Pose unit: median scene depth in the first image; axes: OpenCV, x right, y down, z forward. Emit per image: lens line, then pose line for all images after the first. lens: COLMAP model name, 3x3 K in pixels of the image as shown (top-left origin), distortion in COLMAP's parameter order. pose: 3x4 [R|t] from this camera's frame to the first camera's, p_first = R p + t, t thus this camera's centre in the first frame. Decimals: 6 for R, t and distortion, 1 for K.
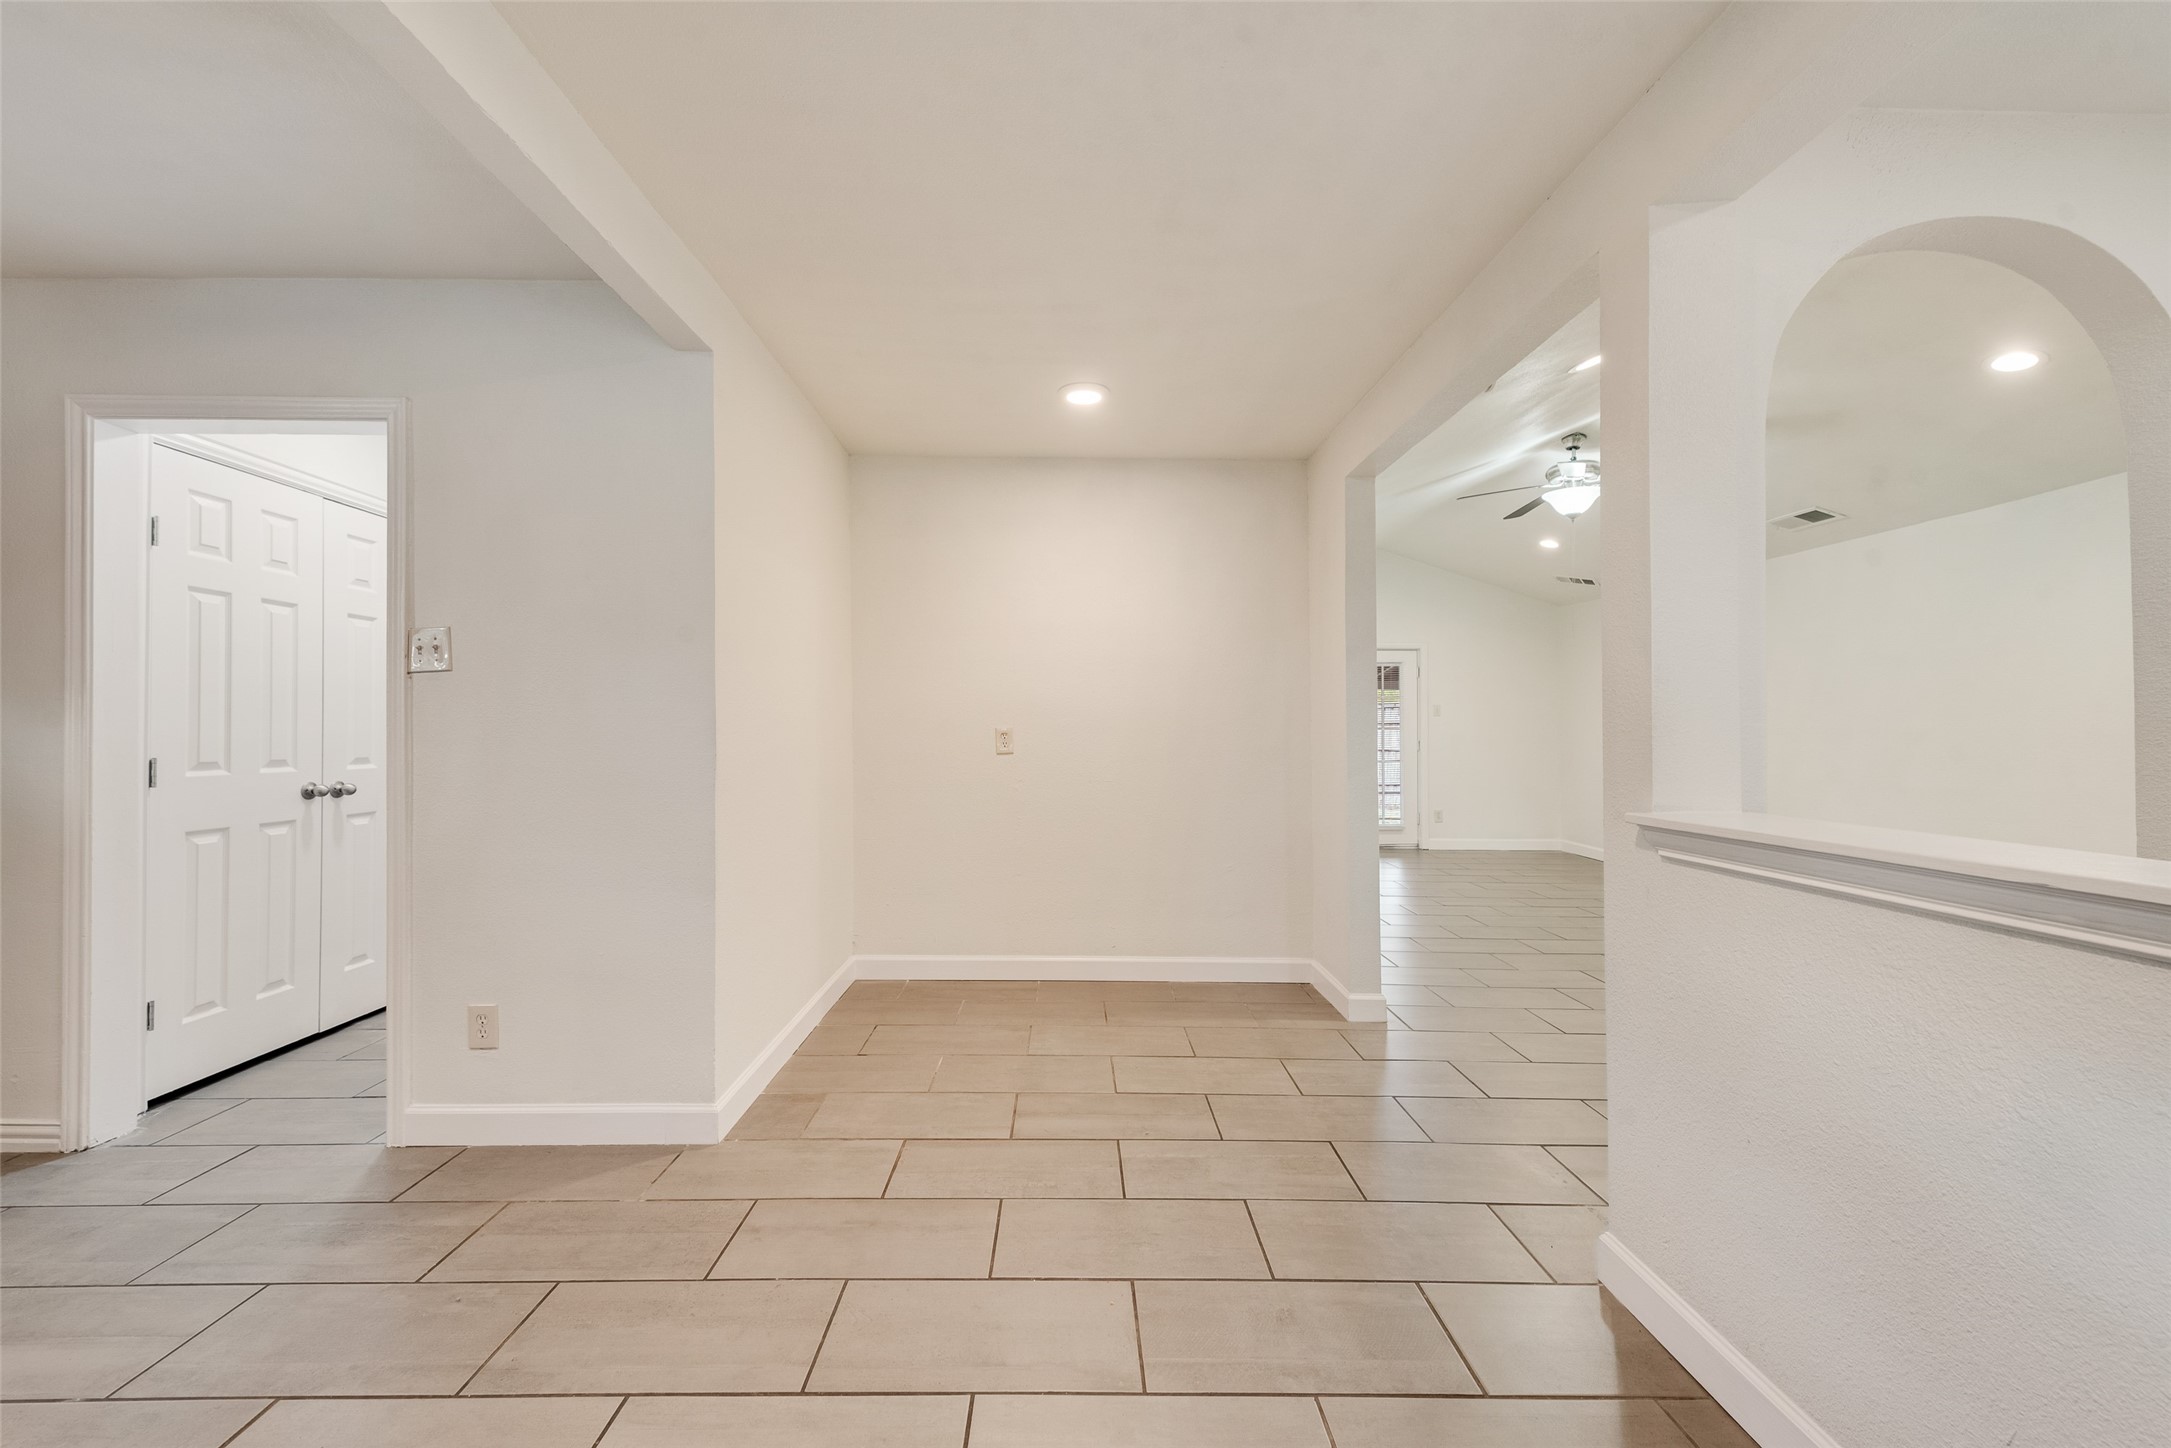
lens RADIAL K [[857.9, 0, 1068.8], [0, 857.9, 732.6], [0, 0, 1]] dist [0.013072, 0.000219]
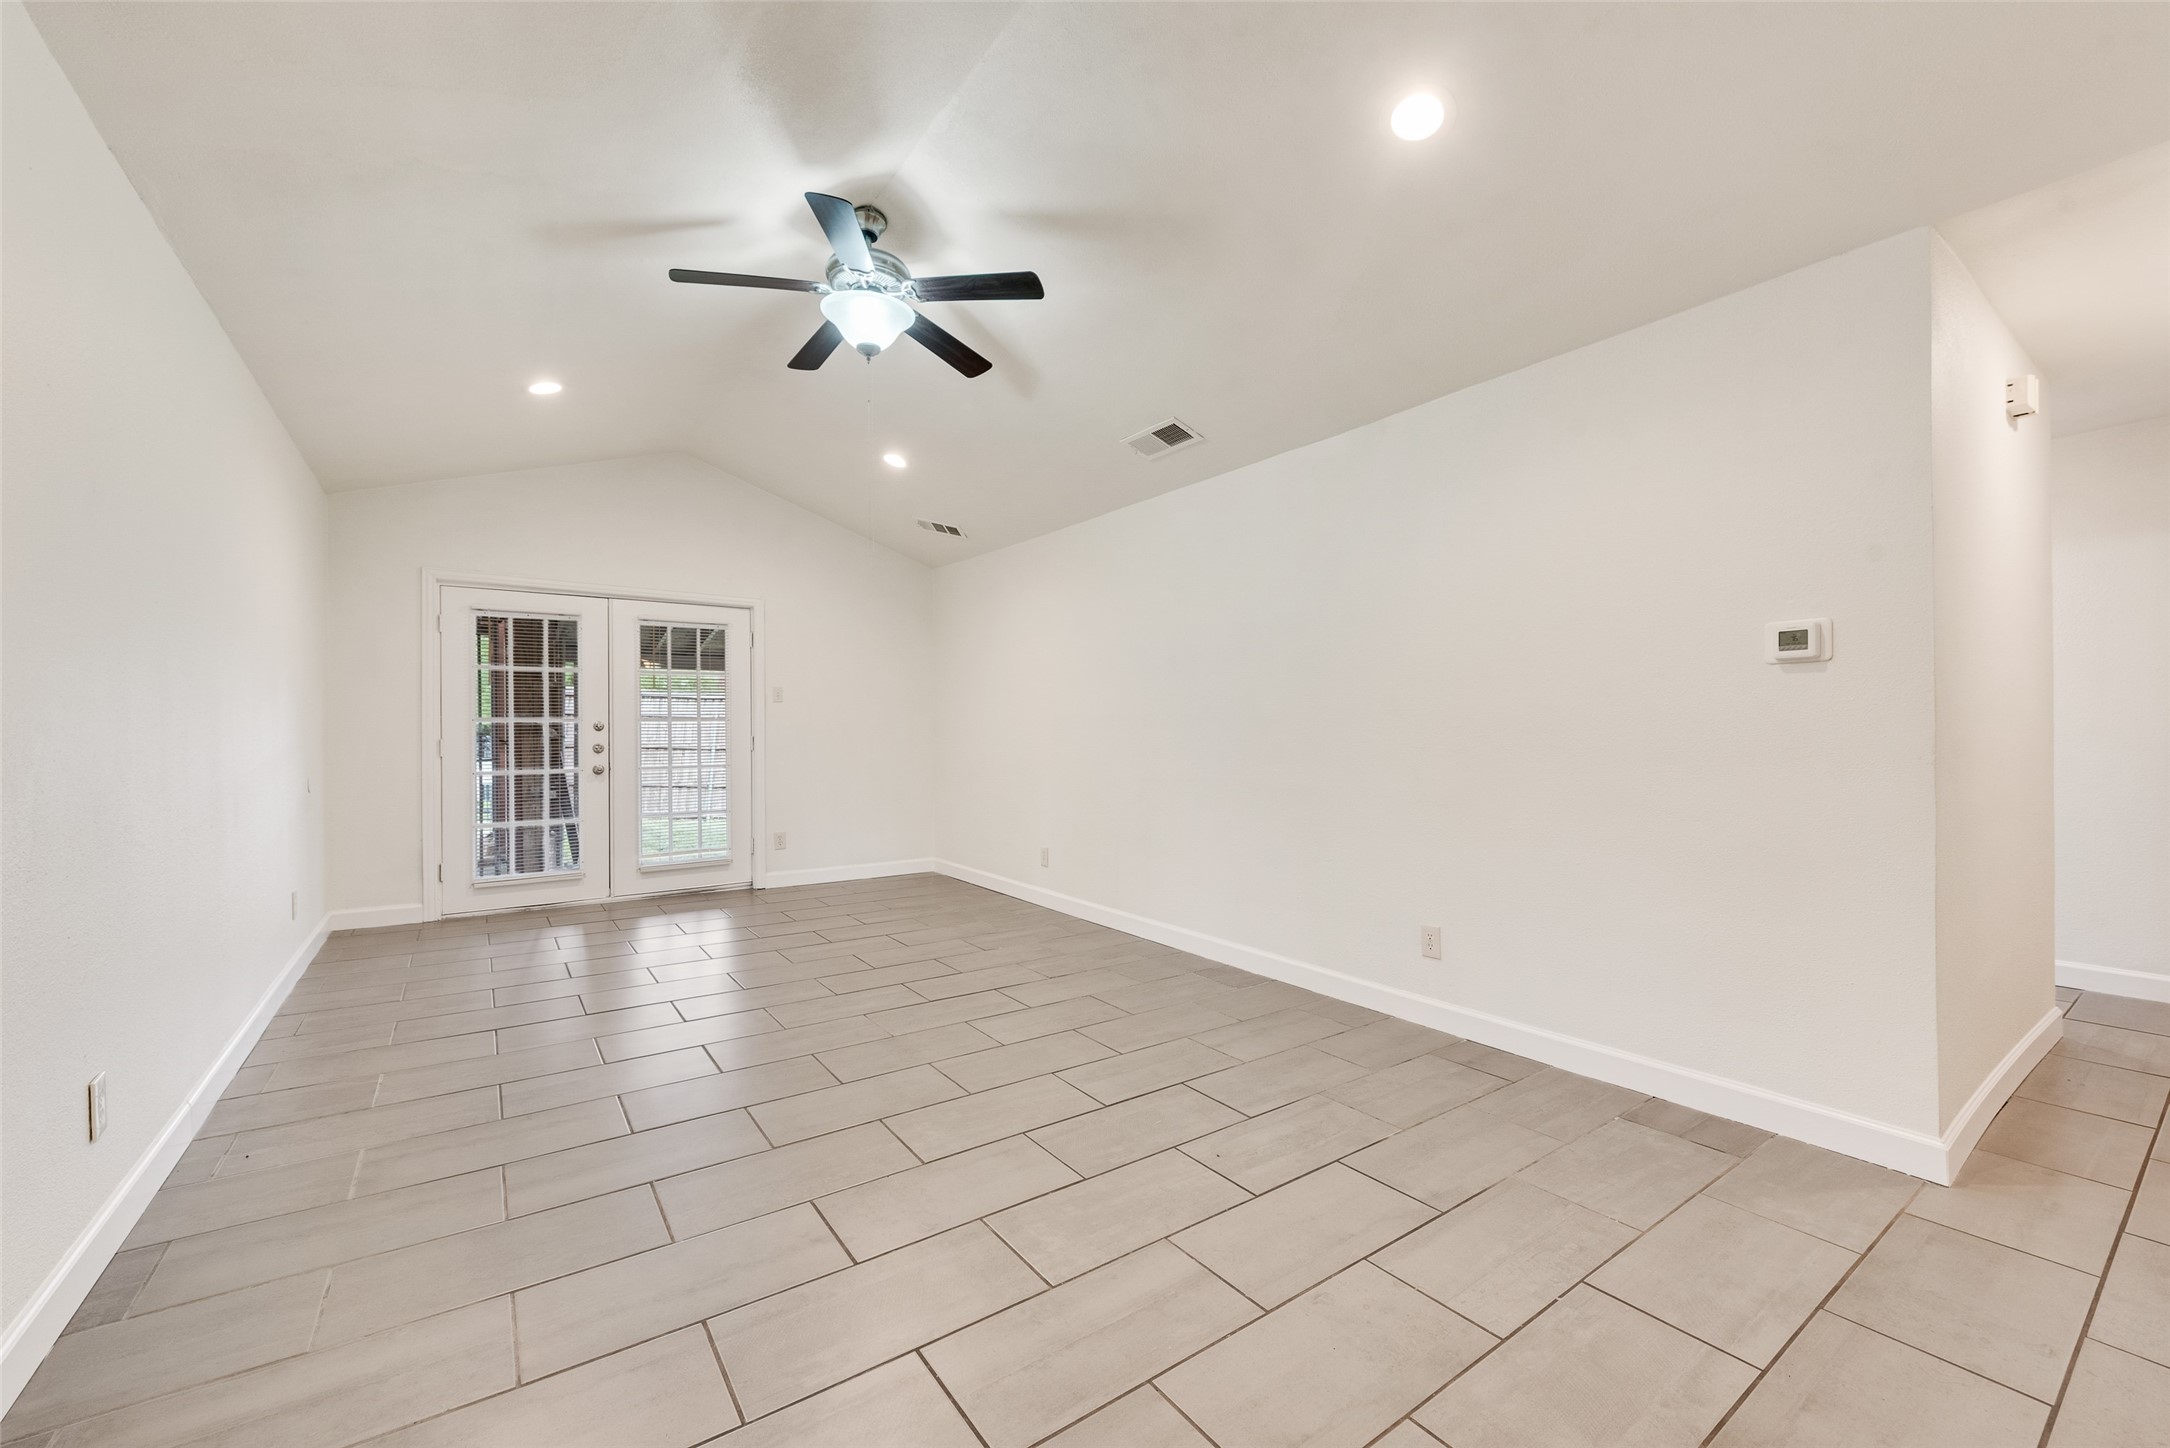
lens RADIAL K [[857.5, 0, 1082.4], [0, 857.5, 732.0], [0, 0, 1]] dist [0.013072, 0.000219]
pose [[0.819170, 0.000825, 0.573551, 0.225652], [-0.000136, 0.999999, -0.001245, 0.006680], [-0.573551, 0.000942, 0.819169, 0.265719]]
